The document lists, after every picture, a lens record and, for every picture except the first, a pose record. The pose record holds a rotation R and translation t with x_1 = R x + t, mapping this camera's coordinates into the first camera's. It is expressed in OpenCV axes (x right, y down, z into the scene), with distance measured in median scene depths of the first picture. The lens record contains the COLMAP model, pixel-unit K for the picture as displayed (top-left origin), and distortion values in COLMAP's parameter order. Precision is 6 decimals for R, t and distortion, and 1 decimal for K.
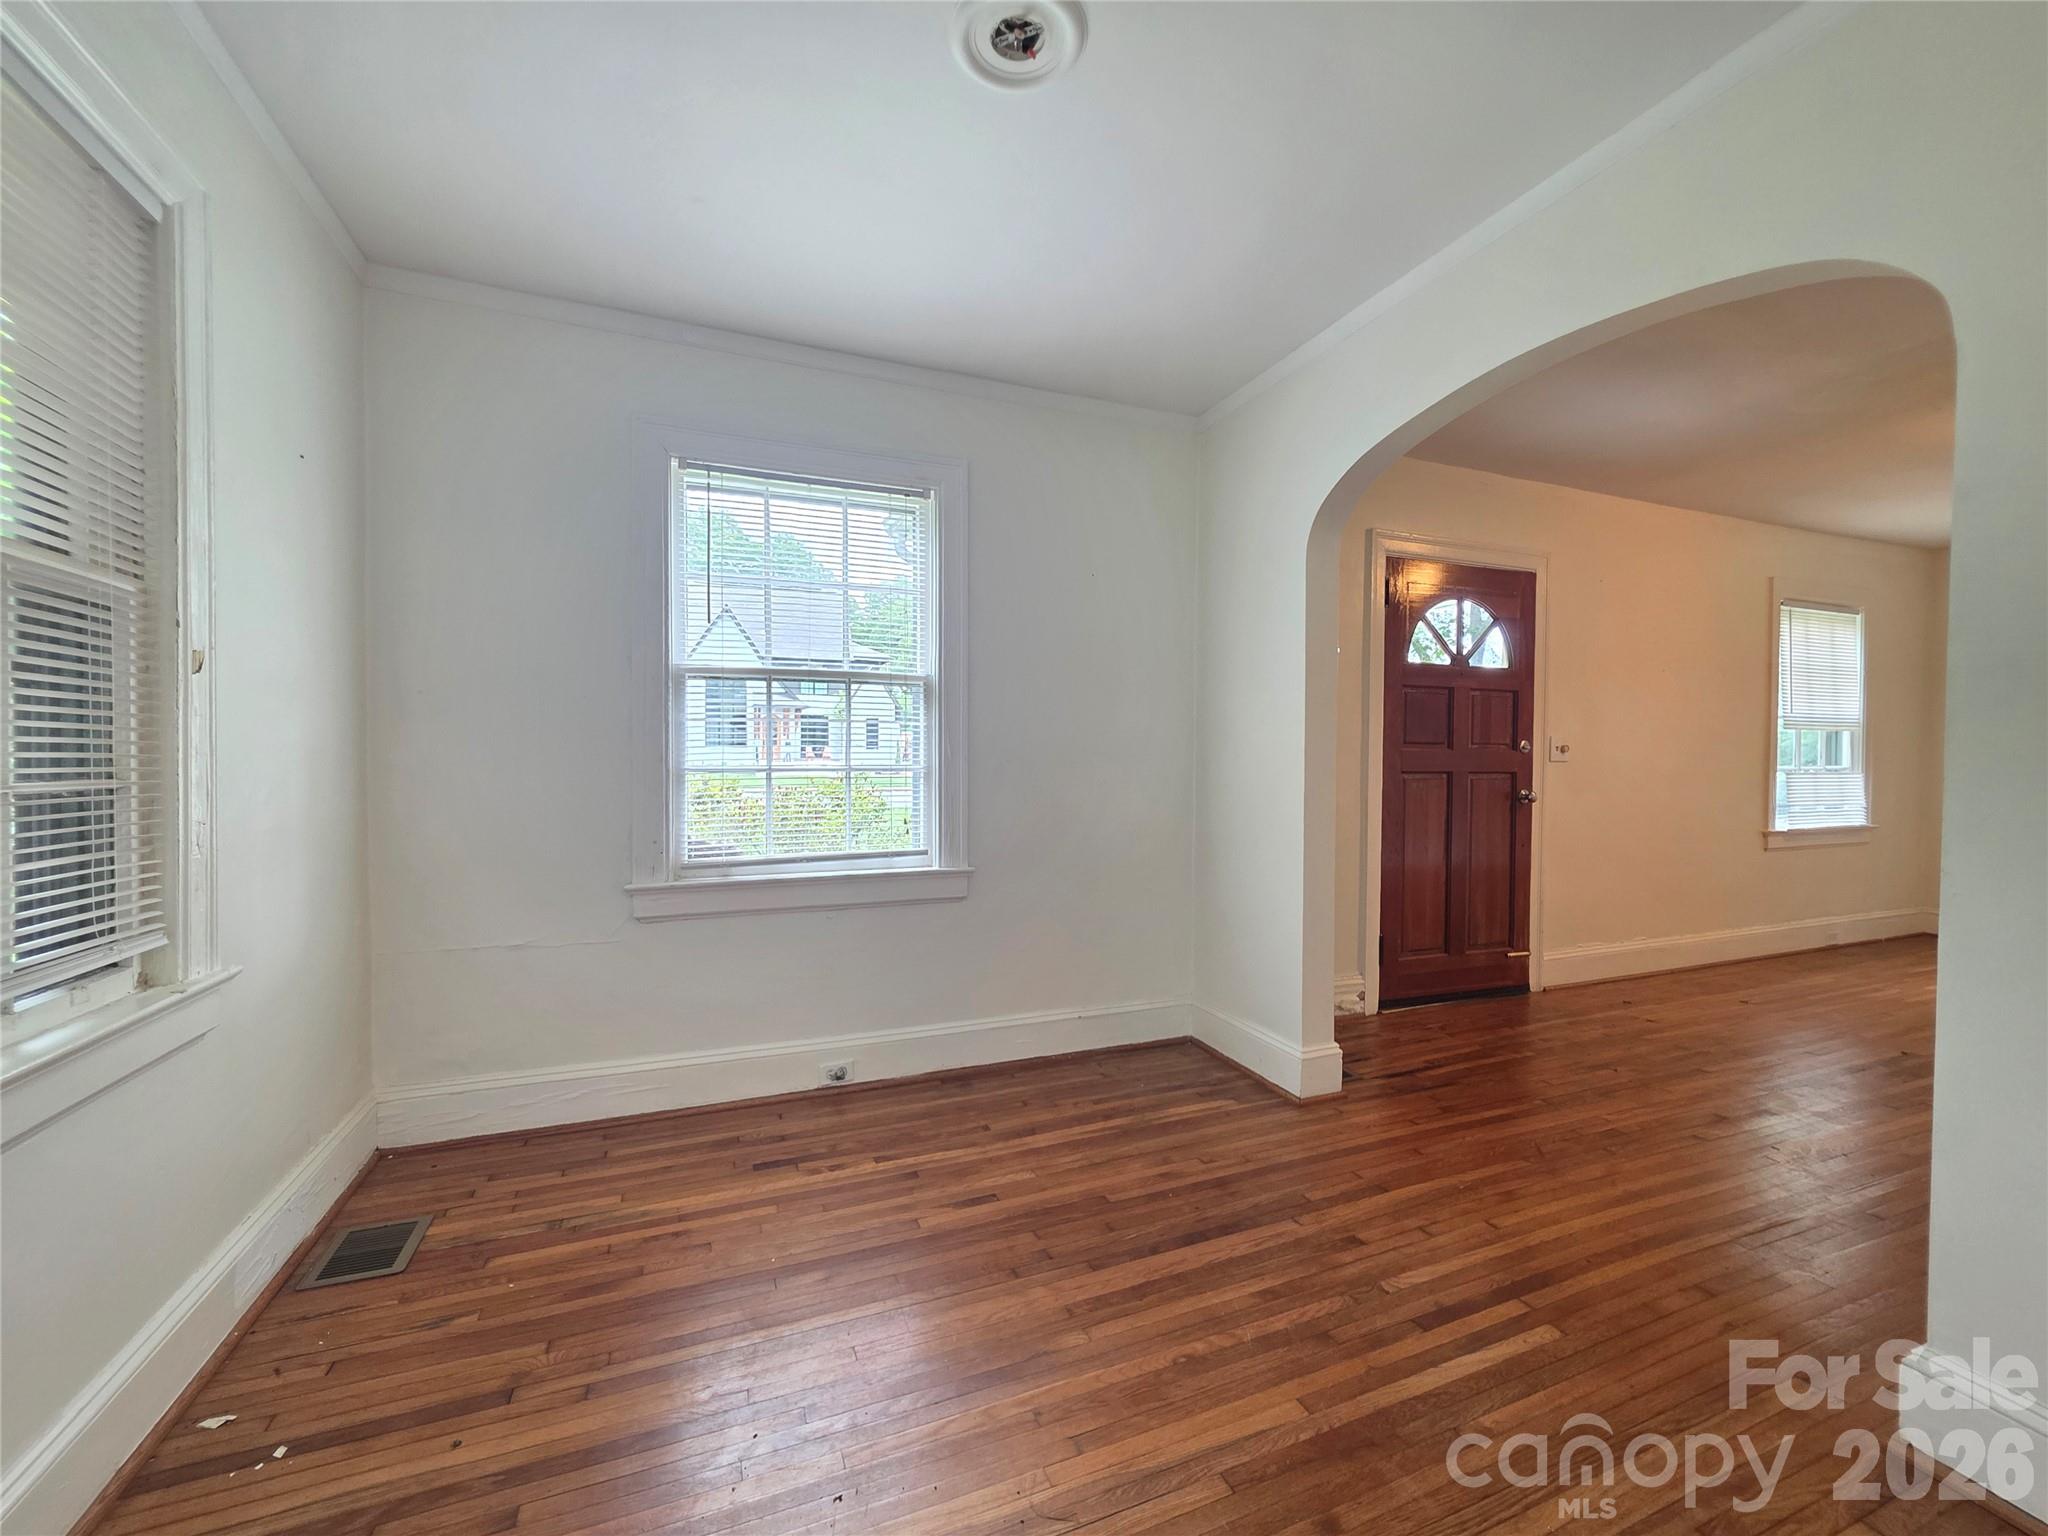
lens RADIAL K [[822.5, 0, 1026.1], [0, 822.5, 763.0], [0, 0, 1]] dist [-0.000978, 0.000106]
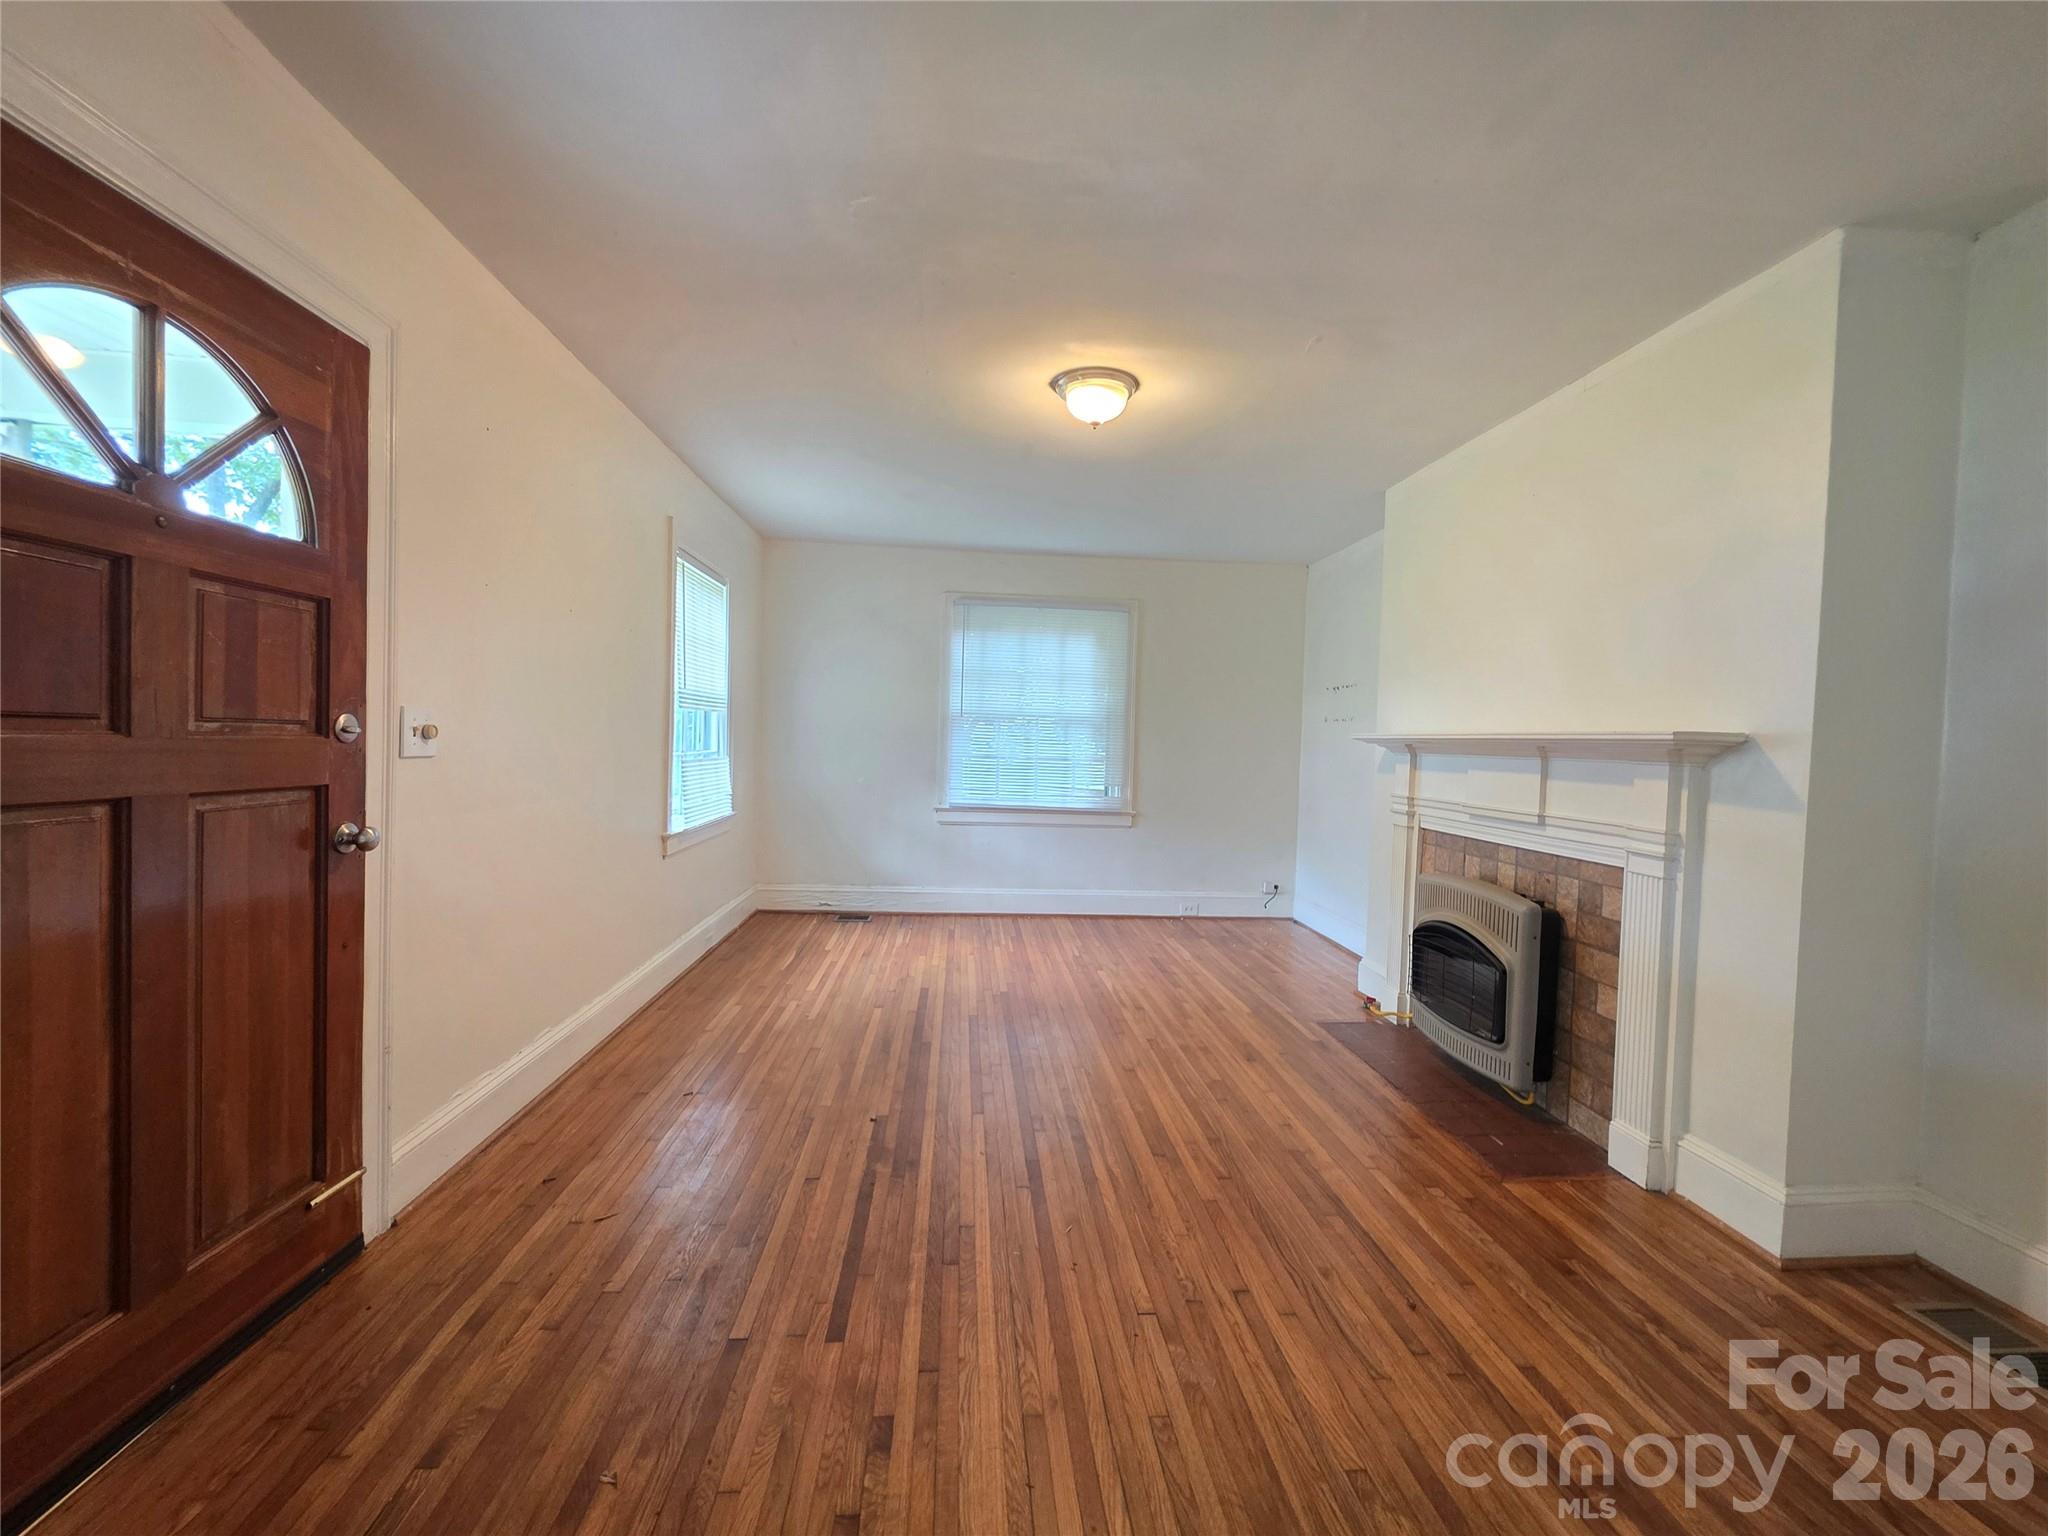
lens RADIAL K [[822.5, 0, 1014.6], [0, 822.5, 760.7], [0, 0, 1]] dist [-0.000978, 0.000106]
pose [[0.304250, -0.024573, 0.952275, 0.289078], [-0.010326, 0.999523, 0.029091, -0.018443], [-0.952536, -0.018684, 0.303851, 0.515026]]
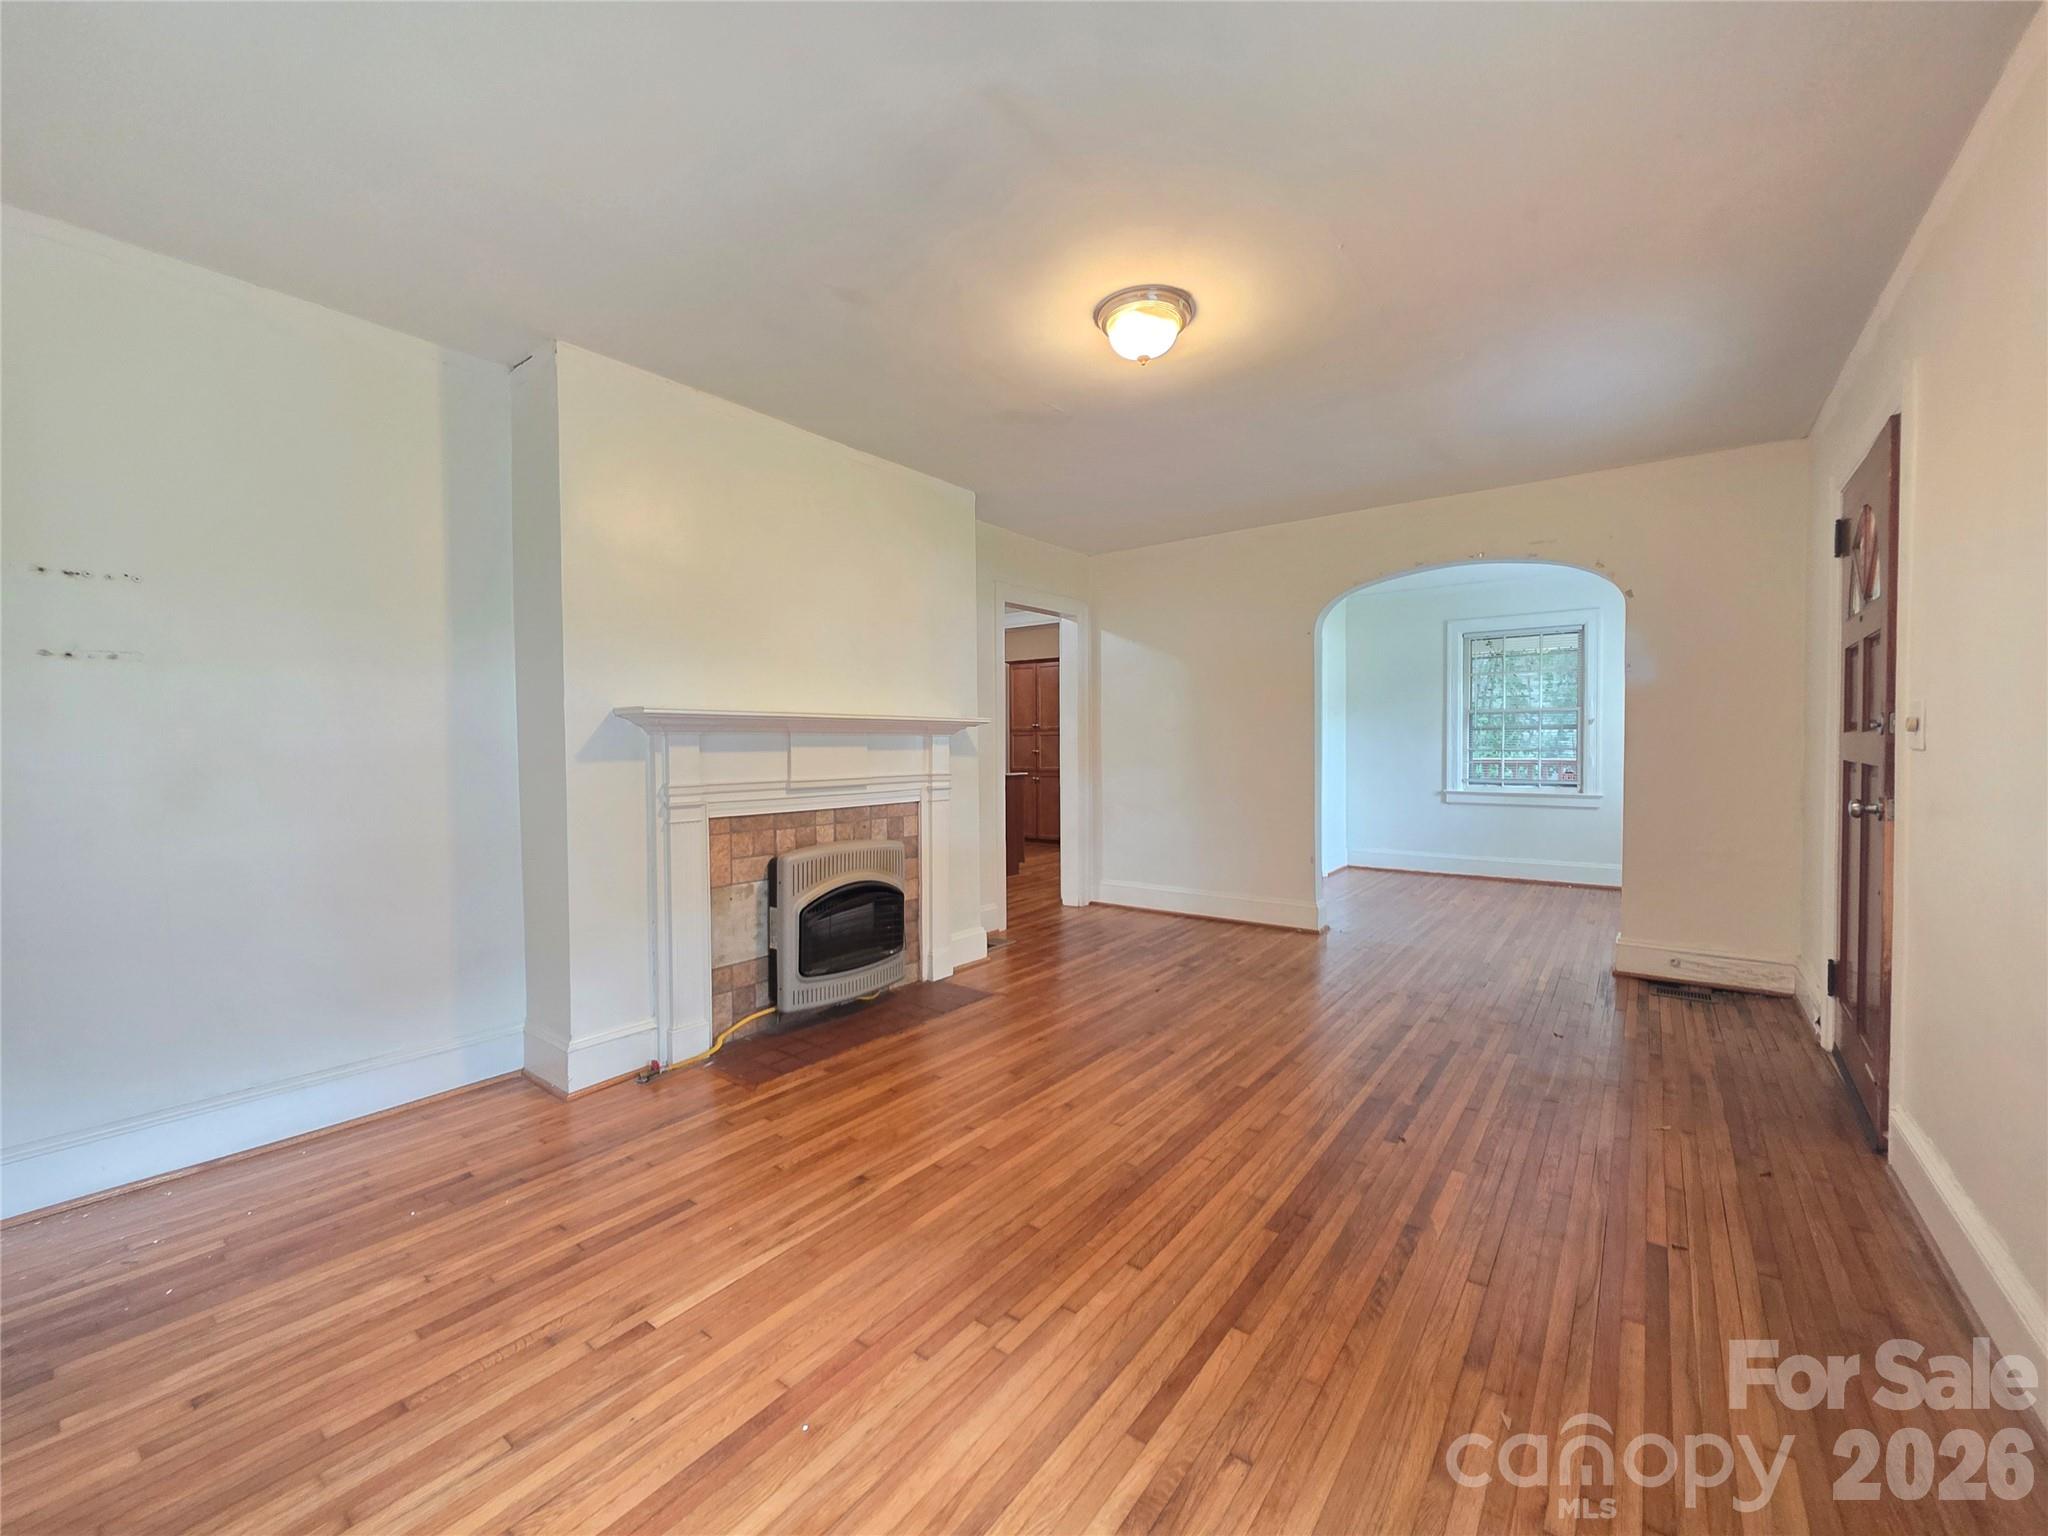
lens RADIAL K [[822.5, 0, 1030.0], [0, 822.5, 775.8], [0, 0, 1]] dist [-0.000978, 0.000106]
pose [[-0.852822, 0.017736, -0.521901, 1.584023], [-0.009816, 0.998702, 0.049979, -0.003500], [0.522110, 0.047746, -0.851541, 1.273641]]
